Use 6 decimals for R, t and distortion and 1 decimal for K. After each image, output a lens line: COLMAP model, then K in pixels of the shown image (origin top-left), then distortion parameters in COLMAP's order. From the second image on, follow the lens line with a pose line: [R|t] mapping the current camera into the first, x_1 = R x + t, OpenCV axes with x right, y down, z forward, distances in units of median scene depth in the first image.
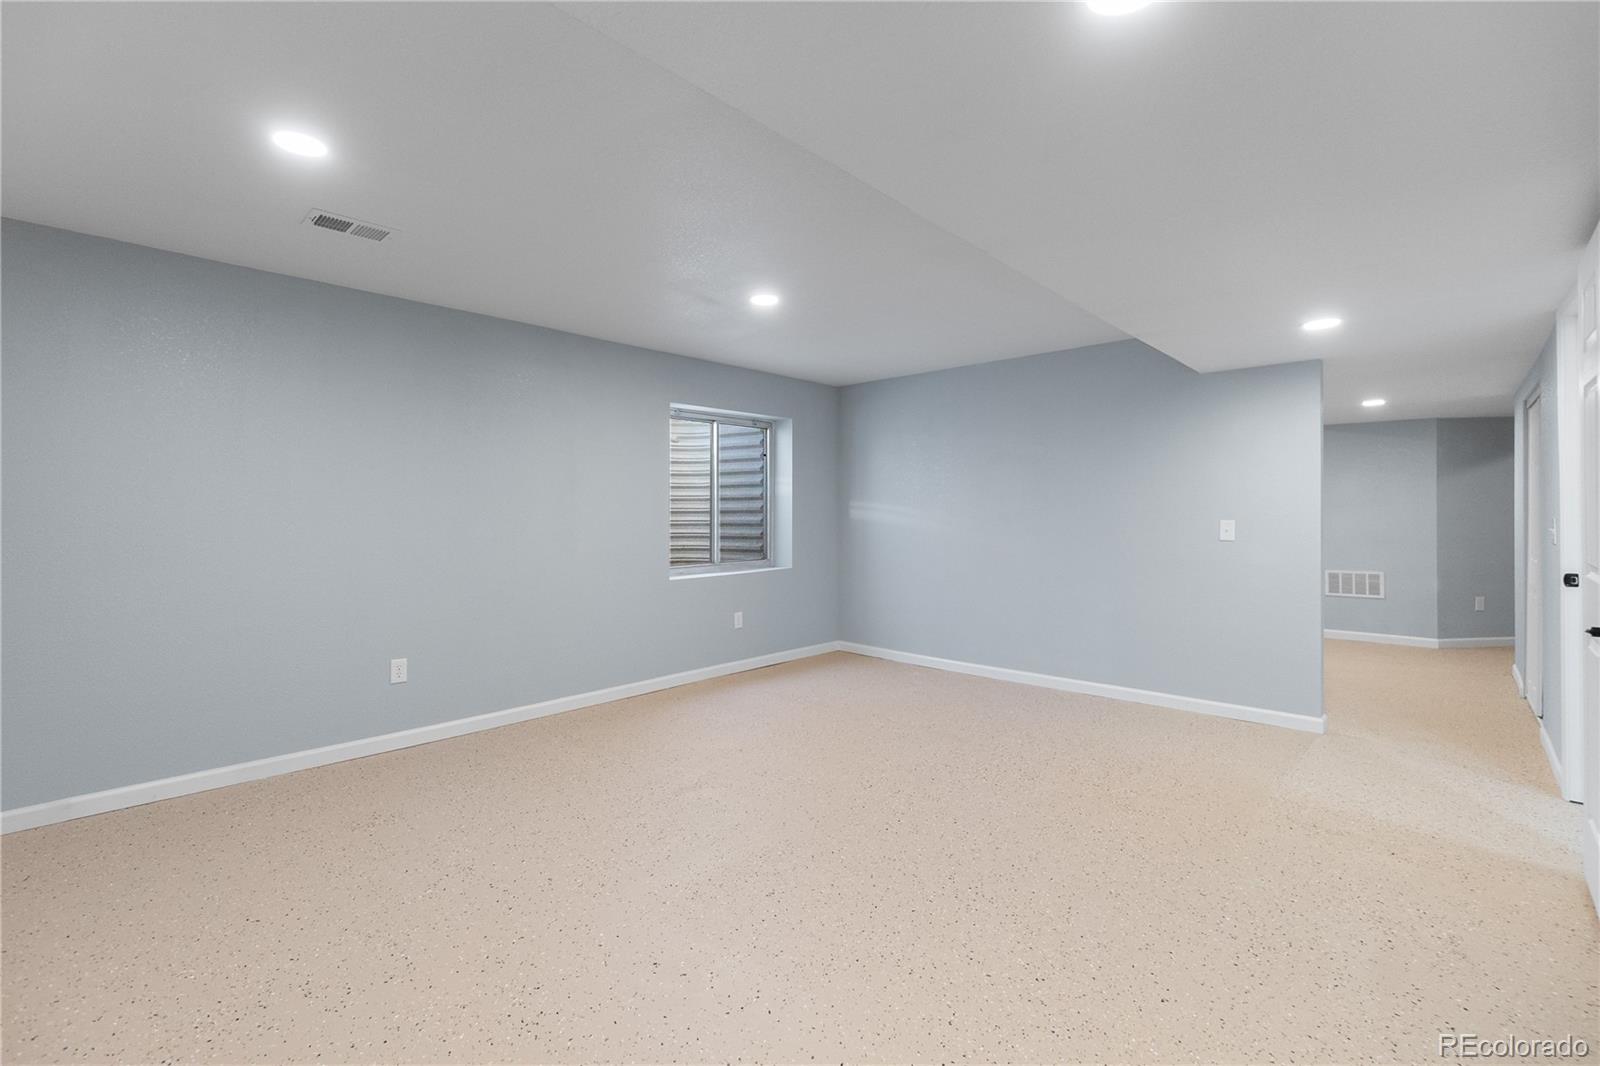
lens RADIAL K [[704.5, 0, 804.9], [0, 704.5, 525.3], [0, 0, 1]] dist [-0.008456, 0.002078]
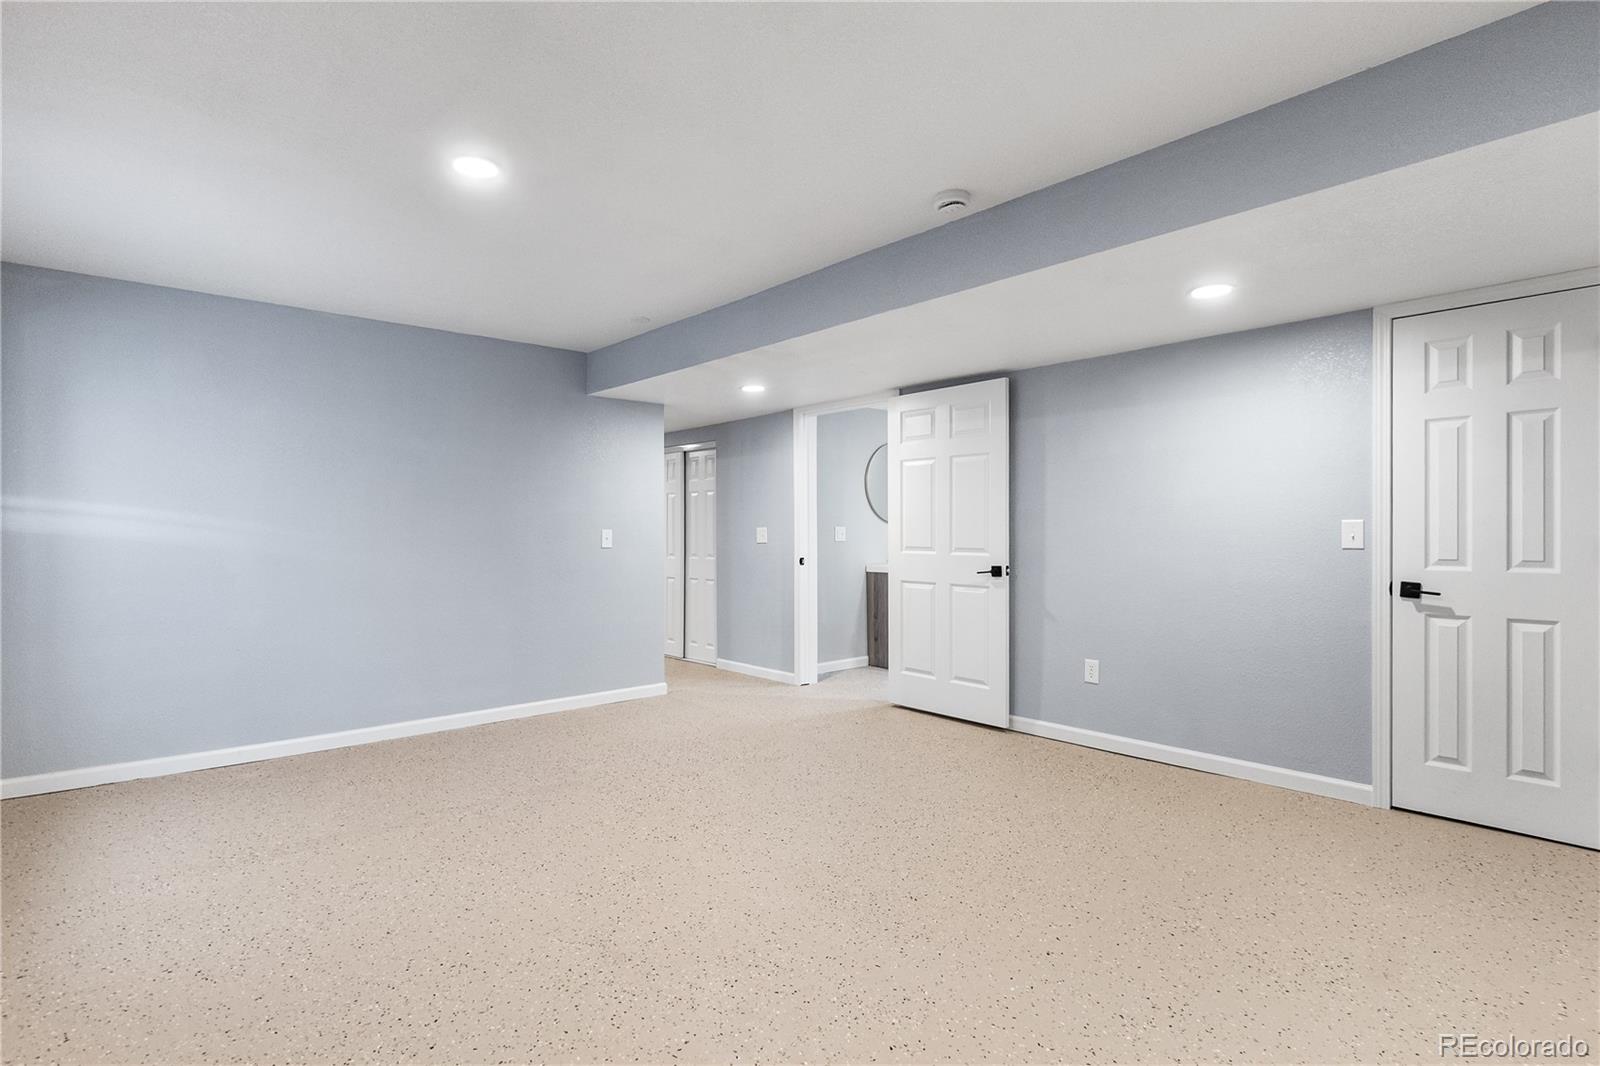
lens RADIAL K [[794.5, 0, 790.1], [0, 794.5, 529.6], [0, 0, 1]] dist [0.000856, -0.000032]
pose [[0.098894, 0.004156, 0.995089, -0.740875], [0.017545, 0.999829, -0.005920, 0.006344], [-0.994943, 0.018044, 0.098804, 0.661122]]
